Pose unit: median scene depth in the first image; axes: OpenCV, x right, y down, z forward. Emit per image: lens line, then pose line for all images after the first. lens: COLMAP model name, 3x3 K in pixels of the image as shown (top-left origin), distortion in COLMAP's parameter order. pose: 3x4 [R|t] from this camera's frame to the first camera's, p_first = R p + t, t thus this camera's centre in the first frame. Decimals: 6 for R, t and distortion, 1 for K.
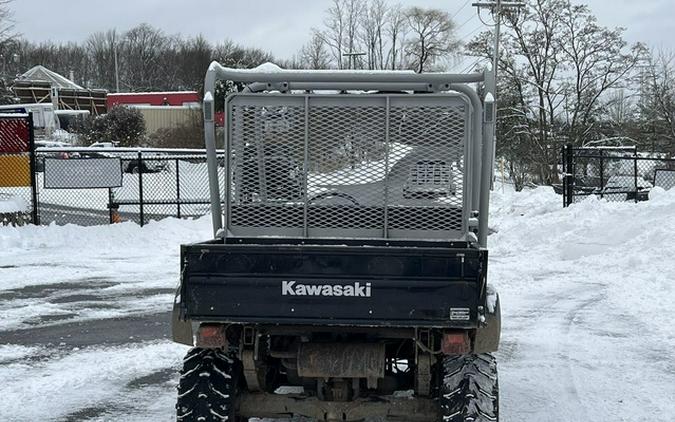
lens RADIAL K [[1076.6, 0, 341.9], [0, 1076.6, 250.6], [0, 0, 1]] dist [0.281357, -1.159962]
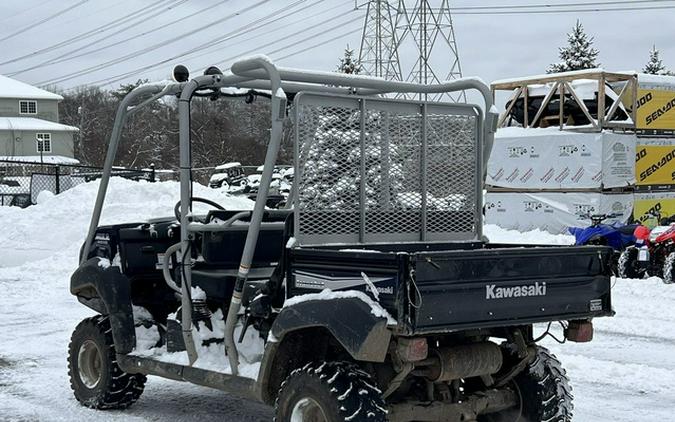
lens RADIAL K [[1076.6, 0, 341.9], [0, 1076.6, 250.6], [0, 0, 1]] dist [0.281357, -1.159962]
pose [[0.733991, -0.039321, 0.678020, -0.752835], [0.041642, 0.999050, 0.012859, -0.020336], [-0.677882, 0.018795, 0.734931, 0.315466]]
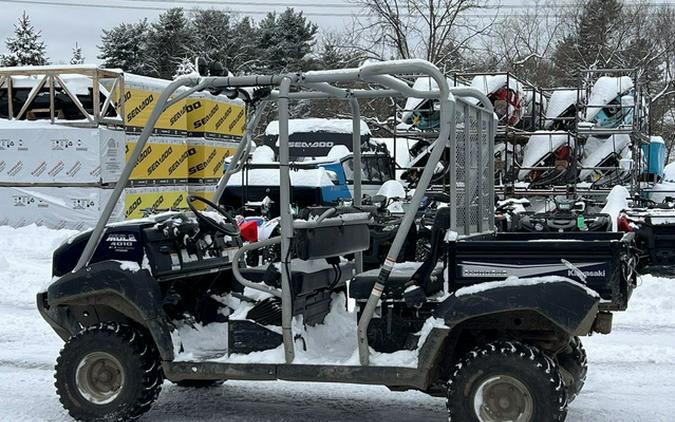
lens RADIAL K [[1076.6, 0, 341.9], [0, 1076.6, 250.6], [0, 0, 1]] dist [0.281357, -1.159962]
pose [[0.215005, -0.061811, 0.974655, -1.181094], [0.059104, 0.996989, 0.050189, -0.062348], [-0.974823, 0.046815, 0.218011, 0.942993]]
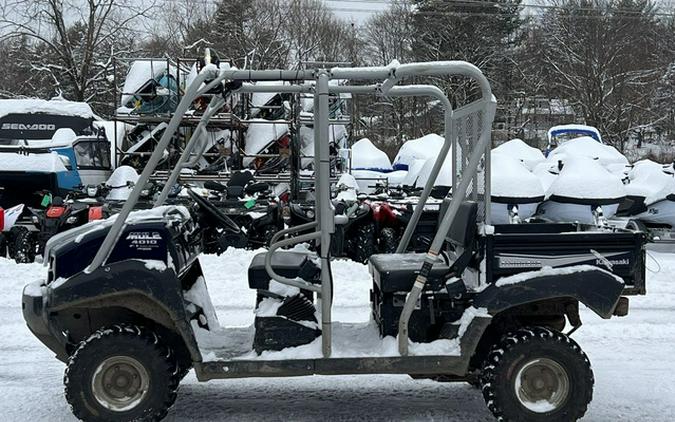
lens RADIAL K [[1076.6, 0, 341.9], [0, 1076.6, 250.6], [0, 0, 1]] dist [0.281357, -1.159962]
pose [[-0.123452, -0.077508, 0.989319, -1.219331], [0.053971, 0.994945, 0.084684, -0.098944], [-0.990882, 0.063849, -0.118645, 1.355201]]
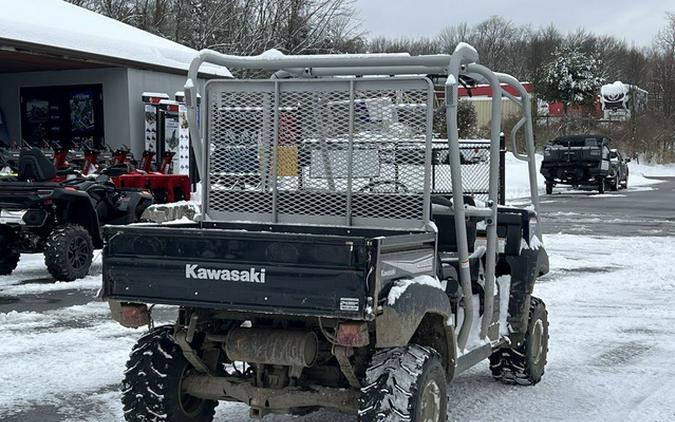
lens RADIAL K [[1076.6, 0, 341.9], [0, 1076.6, 250.6], [0, 0, 1]] dist [0.281357, -1.159962]
pose [[0.949598, 0.030236, -0.312008, 0.359067], [-0.027878, 0.999539, 0.012017, -0.000659], [0.312227, -0.002713, 0.950004, 0.075658]]
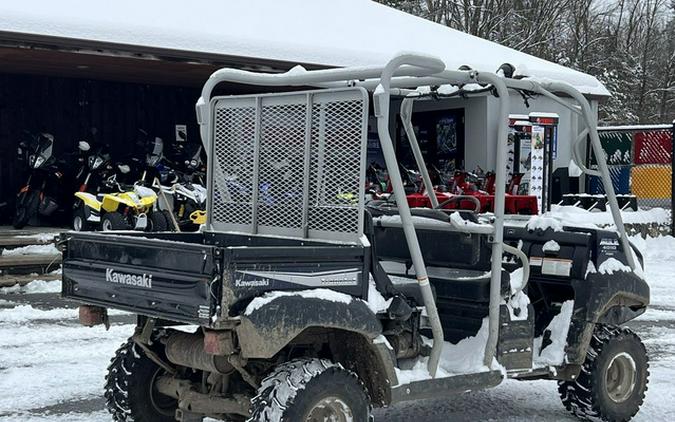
lens RADIAL K [[1076.6, 0, 341.9], [0, 1076.6, 250.6], [0, 0, 1]] dist [0.281357, -1.159962]
pose [[0.725019, 0.049342, -0.686959, 0.776006], [-0.058942, 0.998216, 0.009491, -0.012247], [0.686202, 0.033610, 0.726635, 0.334001]]
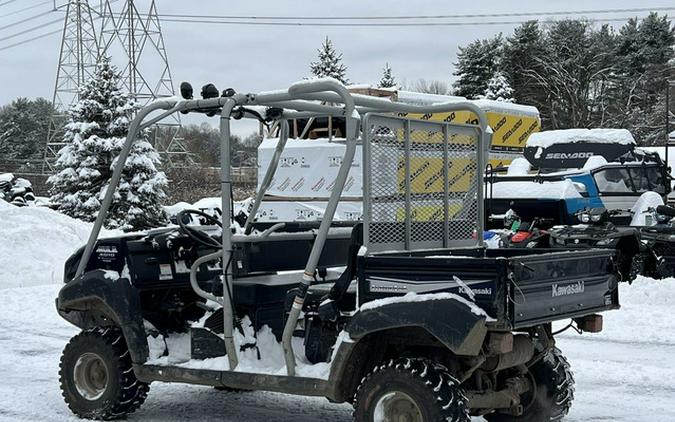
lens RADIAL K [[1076.6, 0, 341.9], [0, 1076.6, 250.6], [0, 0, 1]] dist [0.281357, -1.159962]
pose [[0.521949, -0.046167, 0.851726, -1.042670], [0.056480, 0.998213, 0.019496, -0.039298], [-0.851105, 0.037930, 0.523624, 0.525407]]
